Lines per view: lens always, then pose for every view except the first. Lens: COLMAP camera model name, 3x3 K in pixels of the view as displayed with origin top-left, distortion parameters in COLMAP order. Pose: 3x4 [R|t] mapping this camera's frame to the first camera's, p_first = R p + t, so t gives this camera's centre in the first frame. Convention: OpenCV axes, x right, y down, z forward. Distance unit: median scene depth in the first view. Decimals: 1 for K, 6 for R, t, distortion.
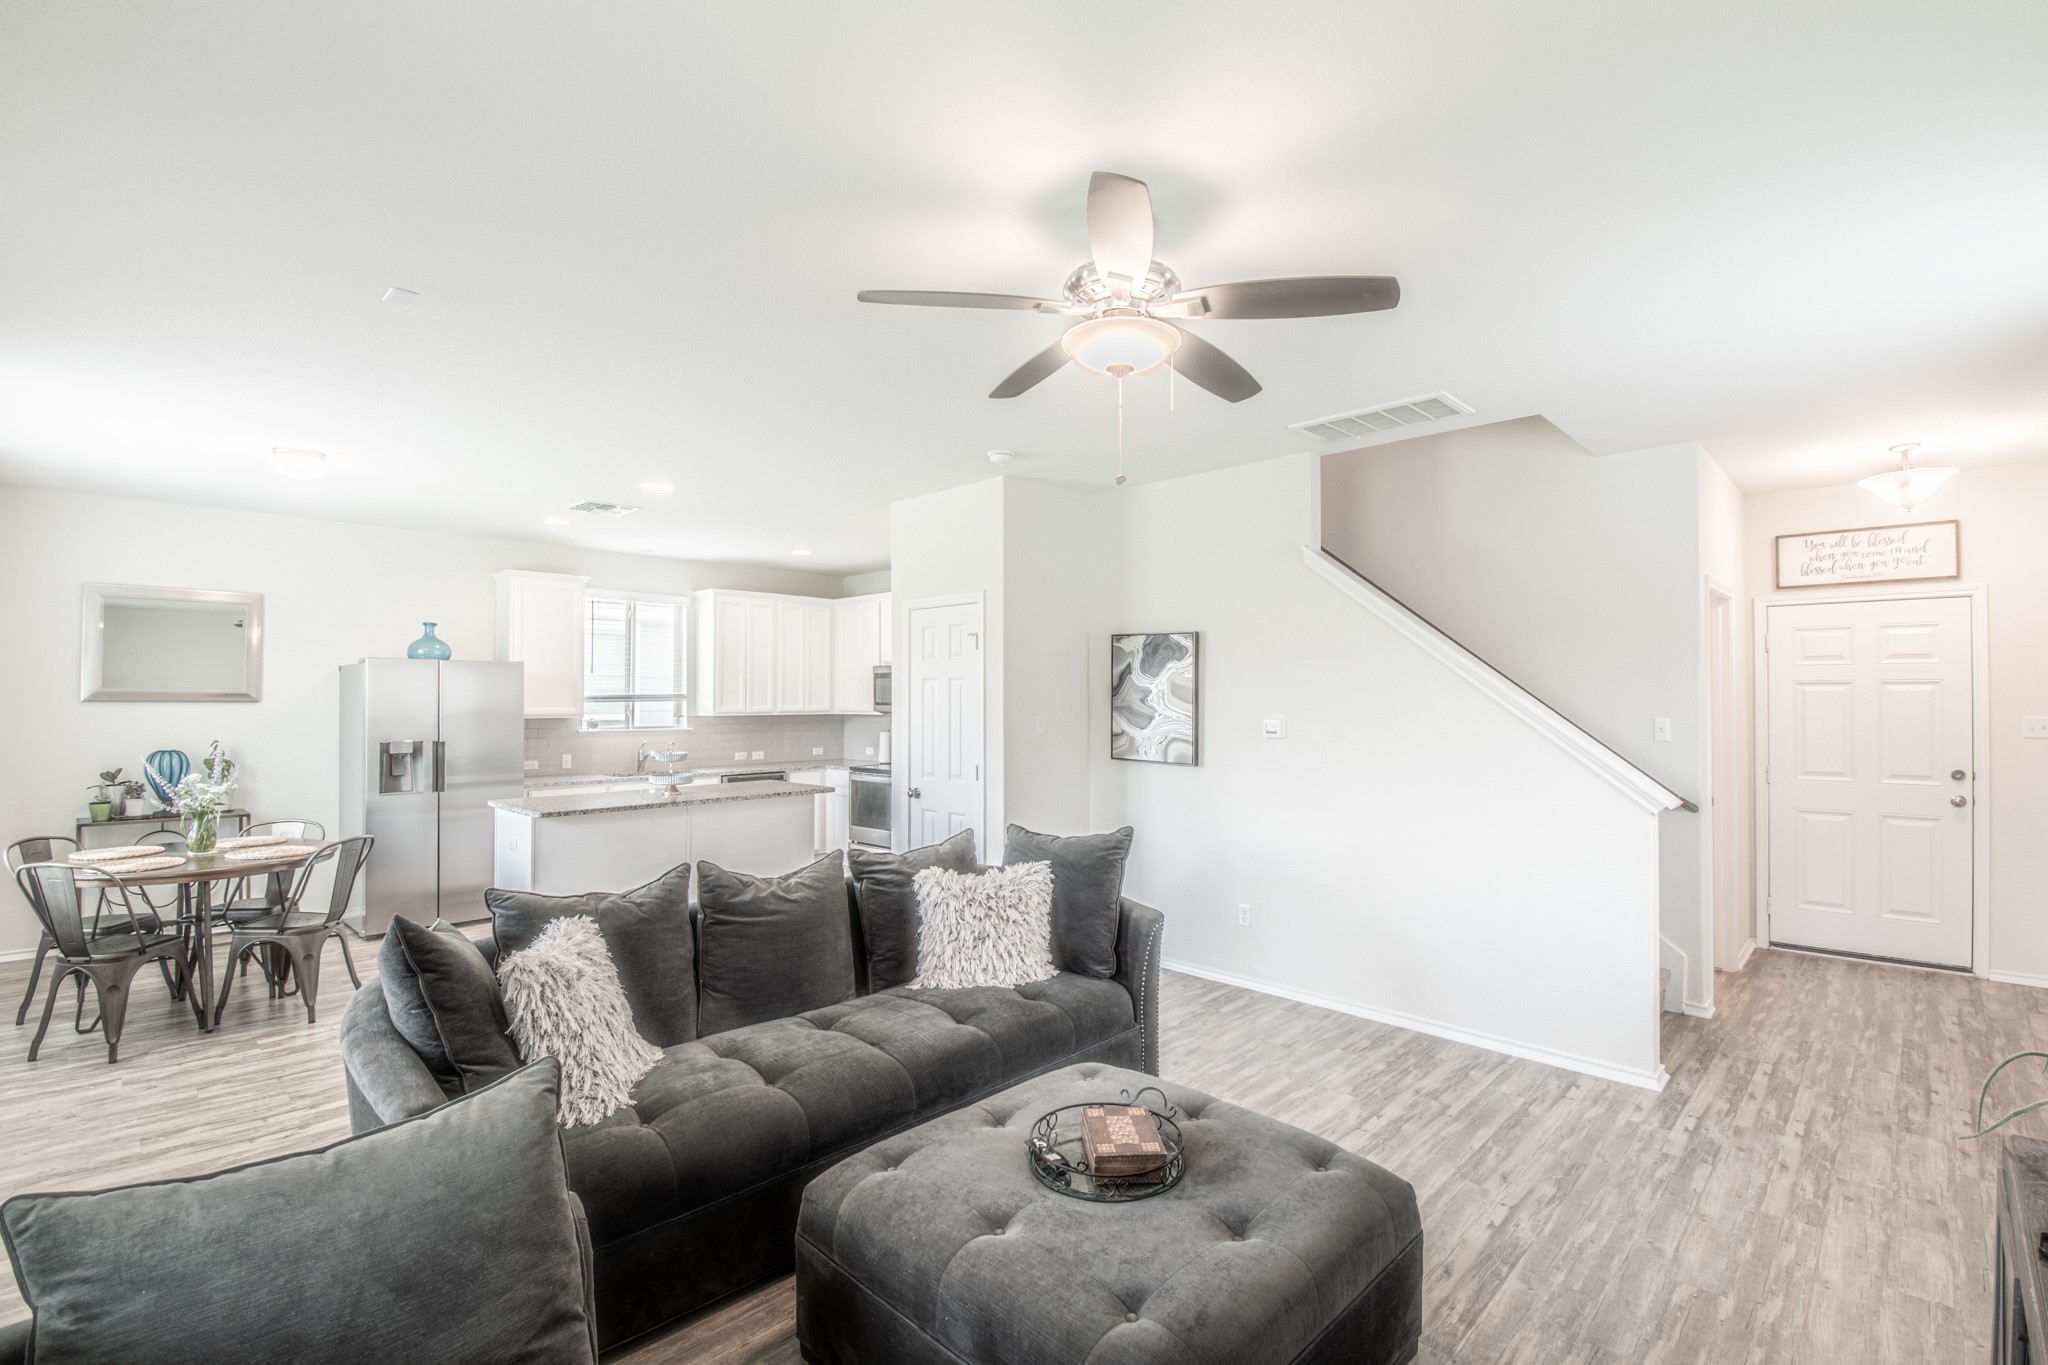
lens RADIAL K [[925.3, 0, 1031.3], [0, 925.3, 690.3], [0, 0, 1]] dist [0.032759, -0.030427]
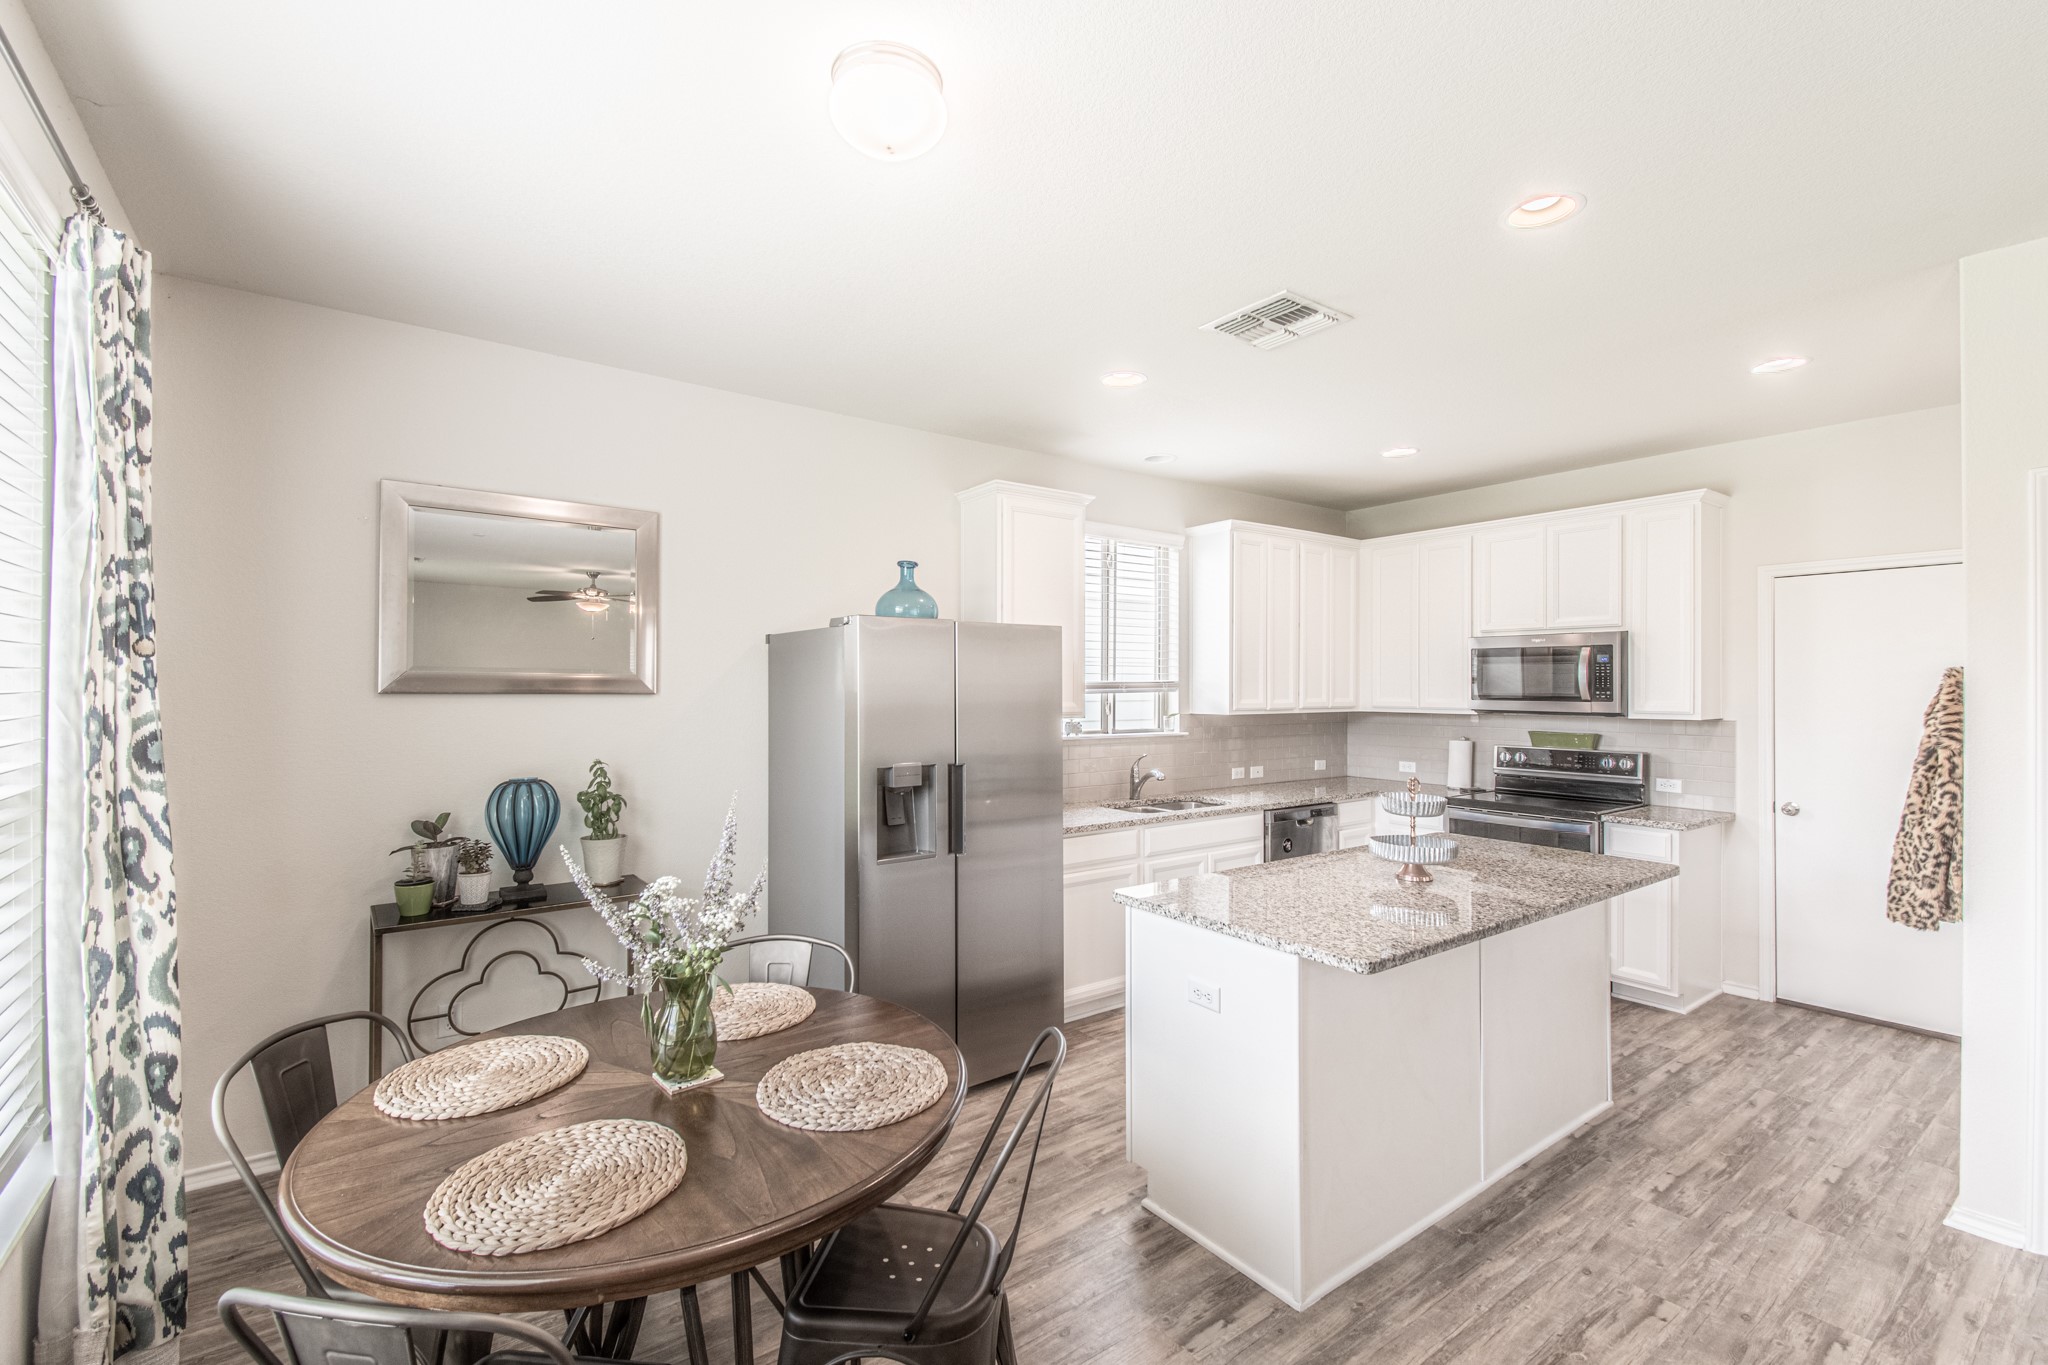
lens RADIAL K [[900.8, 0, 1069.6], [0, 900.8, 678.5], [0, 0, 1]] dist [0.000225, -0.000225]
pose [[0.991550, -0.003067, -0.129689, -0.497036], [0.002507, 0.999987, -0.004482, 0.006249], [0.129701, 0.004119, 0.991545, 0.471730]]
